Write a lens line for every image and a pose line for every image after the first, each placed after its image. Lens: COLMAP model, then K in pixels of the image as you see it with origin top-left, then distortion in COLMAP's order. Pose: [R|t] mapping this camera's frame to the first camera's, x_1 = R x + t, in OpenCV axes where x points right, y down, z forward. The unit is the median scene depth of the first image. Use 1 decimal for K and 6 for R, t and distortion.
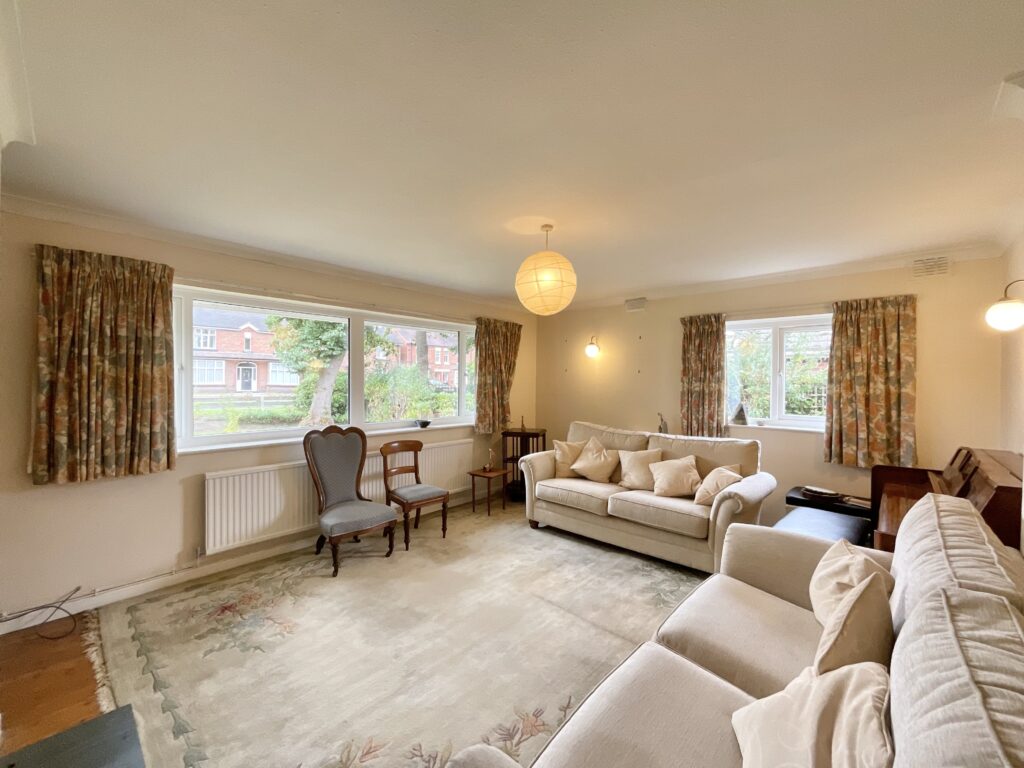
lens RADIAL K [[417.9, 0, 512.0], [0, 417.9, 384.0], [0, 0, 1]] dist [-0.011814, 0.011536]
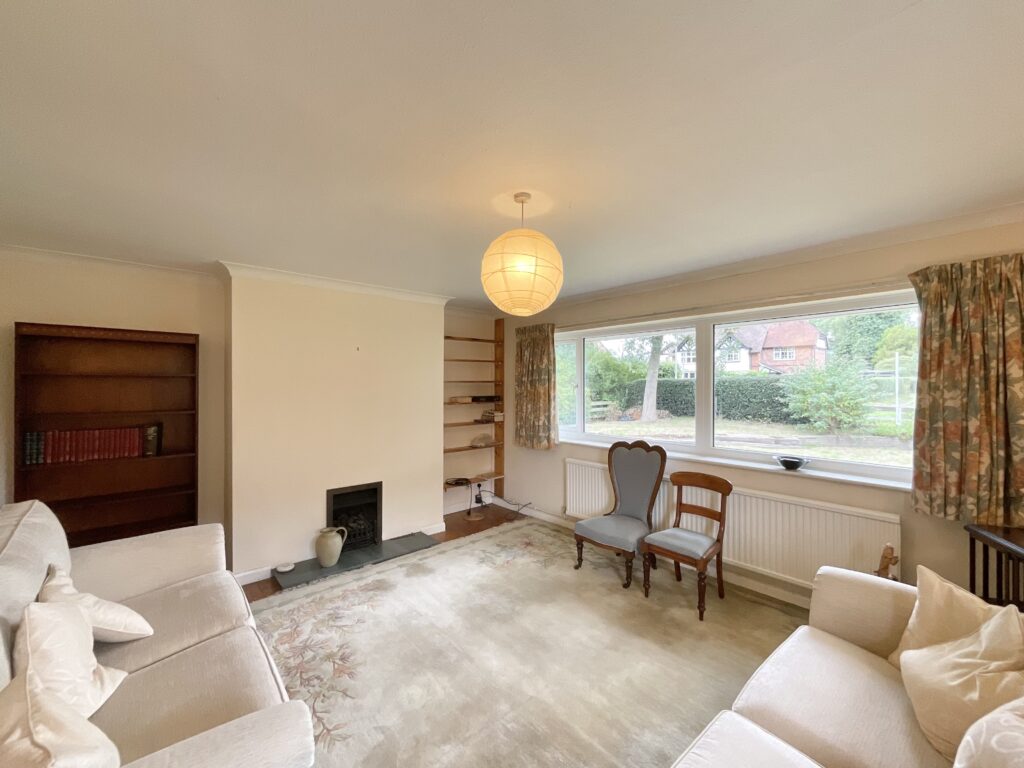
lens RADIAL K [[417.9, 0, 512.0], [0, 417.9, 384.0], [0, 0, 1]] dist [-0.011814, 0.011536]
pose [[-0.109249, -0.008362, -0.993979, 0.787156], [-0.007551, 0.999943, -0.007582, -0.034993], [0.993986, 0.006678, -0.109305, 1.020444]]
